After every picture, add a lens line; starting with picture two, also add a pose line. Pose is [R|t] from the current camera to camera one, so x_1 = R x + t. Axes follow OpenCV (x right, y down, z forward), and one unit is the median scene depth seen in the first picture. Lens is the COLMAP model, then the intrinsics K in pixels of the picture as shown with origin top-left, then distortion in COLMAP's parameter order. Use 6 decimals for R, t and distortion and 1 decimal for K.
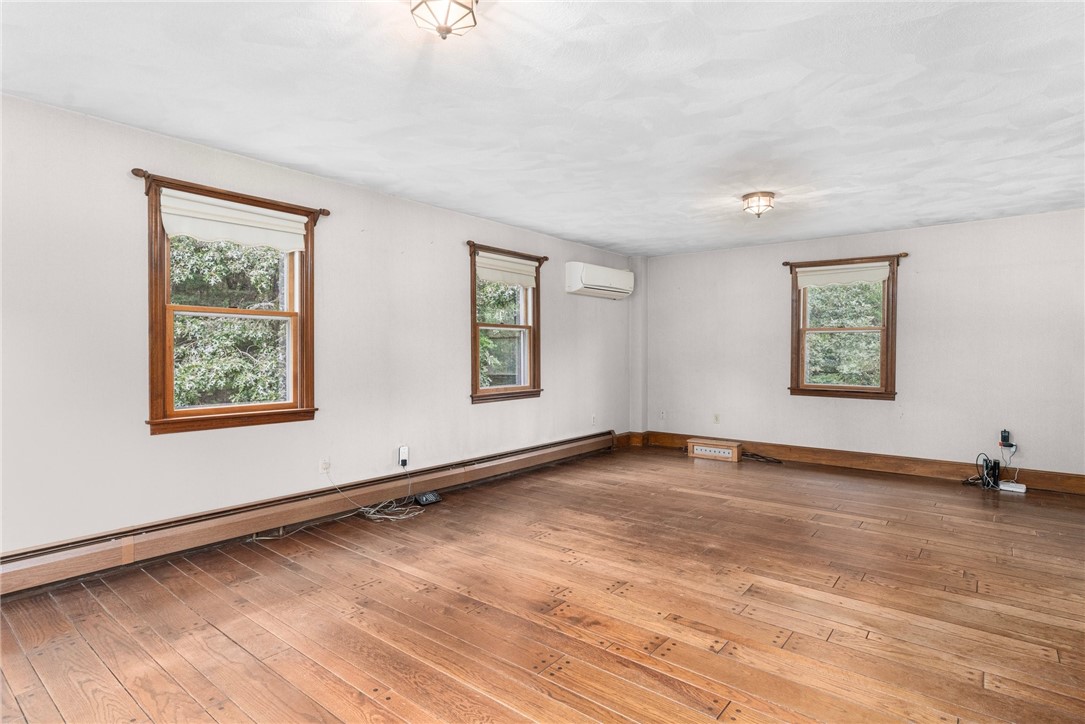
lens RADIAL K [[564.2, 0, 523.8], [0, 564.2, 381.2], [0, 0, 1]] dist [0.000965, 0.000652]
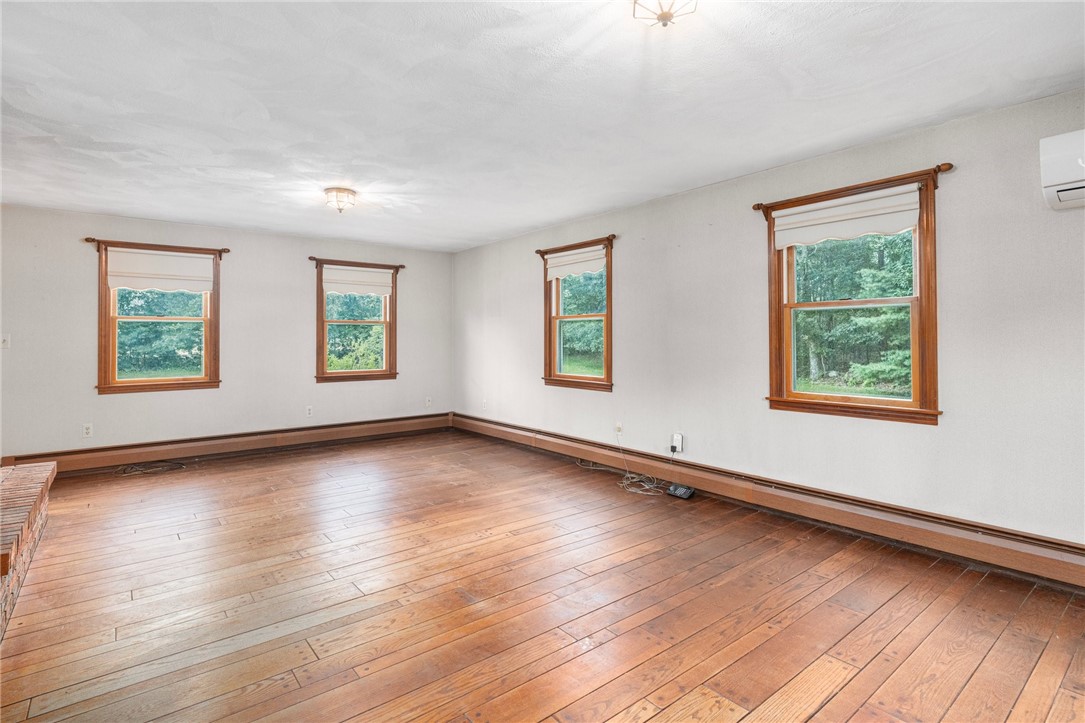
lens RADIAL K [[531.7, 0, 539.5], [0, 531.7, 341.5], [0, 0, 1]] dist [-0.001668, 0.000079]
pose [[-0.200112, -0.000484, -0.979773, 0.996358], [-0.051955, 0.998598, 0.010118, -0.061903], [0.978394, 0.052929, -0.199857, 1.191161]]
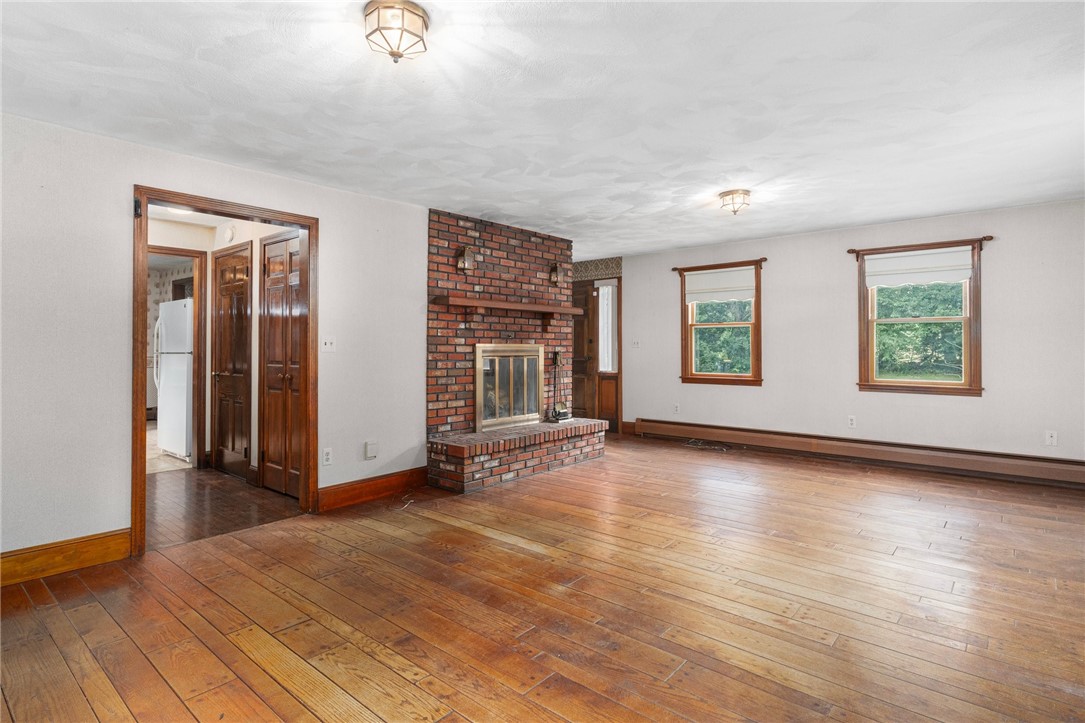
lens RADIAL K [[555.7, 0, 529.3], [0, 555.7, 357.8], [0, 0, 1]] dist [-0.000656, 0.000106]
pose [[-0.999820, 0.000102, 0.018954, 0.363261], [0.001602, 0.996860, 0.079171, -0.095559], [-0.018886, 0.079188, -0.996681, 1.754844]]
